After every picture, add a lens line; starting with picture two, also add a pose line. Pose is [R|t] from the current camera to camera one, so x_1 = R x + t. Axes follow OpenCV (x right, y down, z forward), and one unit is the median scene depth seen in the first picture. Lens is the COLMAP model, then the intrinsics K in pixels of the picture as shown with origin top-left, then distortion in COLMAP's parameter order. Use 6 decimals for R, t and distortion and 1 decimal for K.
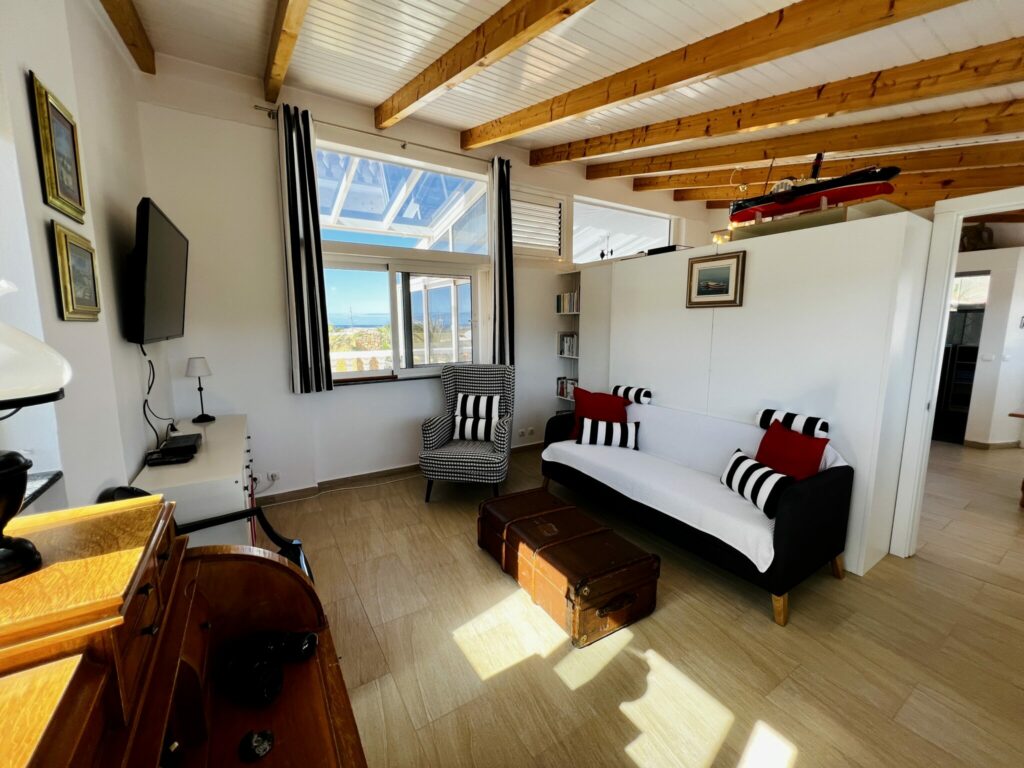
lens RADIAL K [[412.9, 0, 507.9], [0, 412.9, 381.6], [0, 0, 1]] dist [-0.001383, 0.000004]
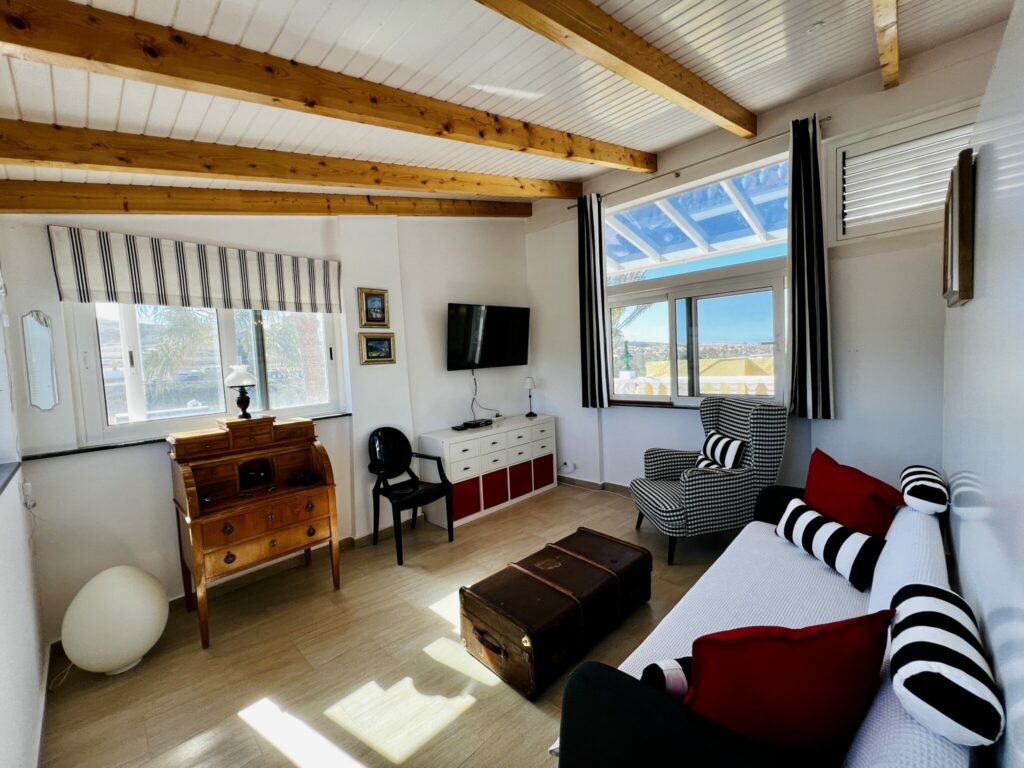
lens RADIAL K [[412.9, 0, 507.9], [0, 412.9, 381.6], [0, 0, 1]] dist [-0.001383, 0.000004]
pose [[0.233884, 0.050560, -0.970949, 0.673065], [-0.089342, 0.995539, 0.030320, -0.067132], [0.968151, 0.079655, 0.237358, 0.419242]]
